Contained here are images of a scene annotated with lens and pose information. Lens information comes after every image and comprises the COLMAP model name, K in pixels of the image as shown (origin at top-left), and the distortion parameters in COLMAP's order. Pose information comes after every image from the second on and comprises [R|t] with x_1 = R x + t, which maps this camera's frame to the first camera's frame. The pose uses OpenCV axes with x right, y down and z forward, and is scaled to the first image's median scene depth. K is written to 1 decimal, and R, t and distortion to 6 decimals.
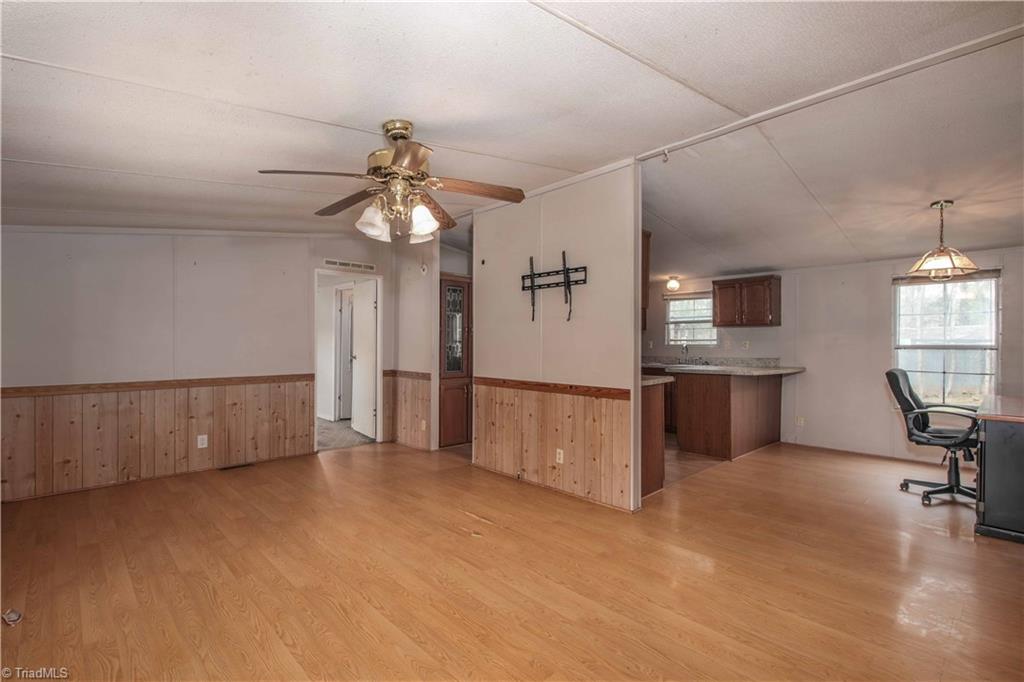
lens RADIAL K [[472.4, 0, 509.1], [0, 472.4, 344.4], [0, 0, 1]] dist [0.003656, -0.001907]
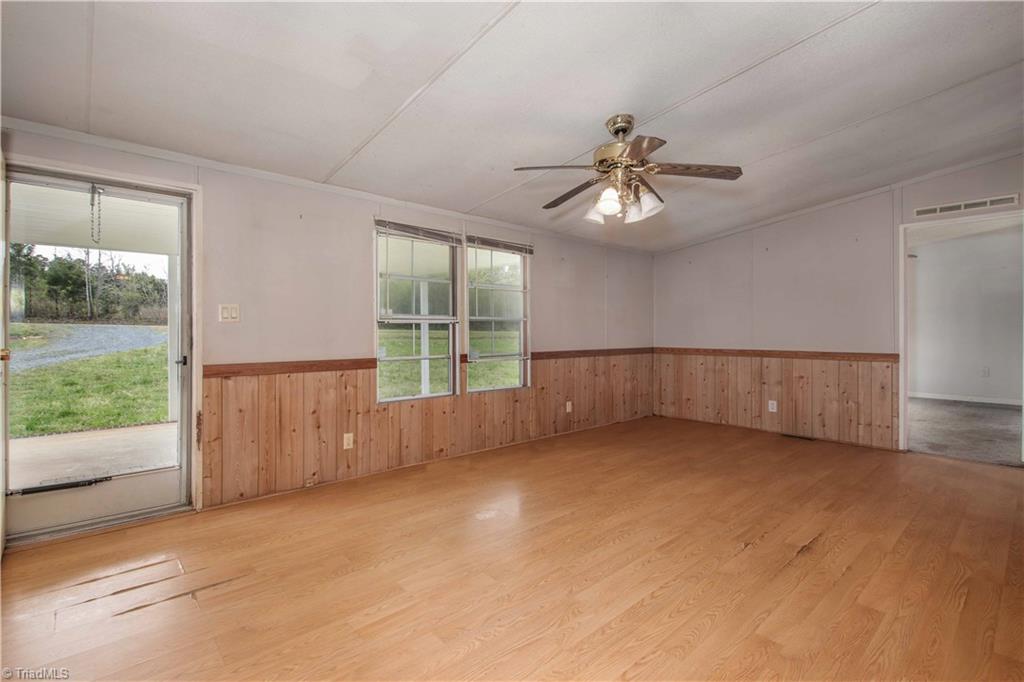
lens RADIAL K [[472.4, 0, 509.8], [0, 472.4, 331.0], [0, 0, 1]] dist [0.003656, -0.001907]
pose [[-0.032677, 0.003451, -0.999460, 0.501084], [0.001428, 0.999993, 0.003406, 0.021665], [0.999465, -0.001316, -0.032681, 0.414113]]
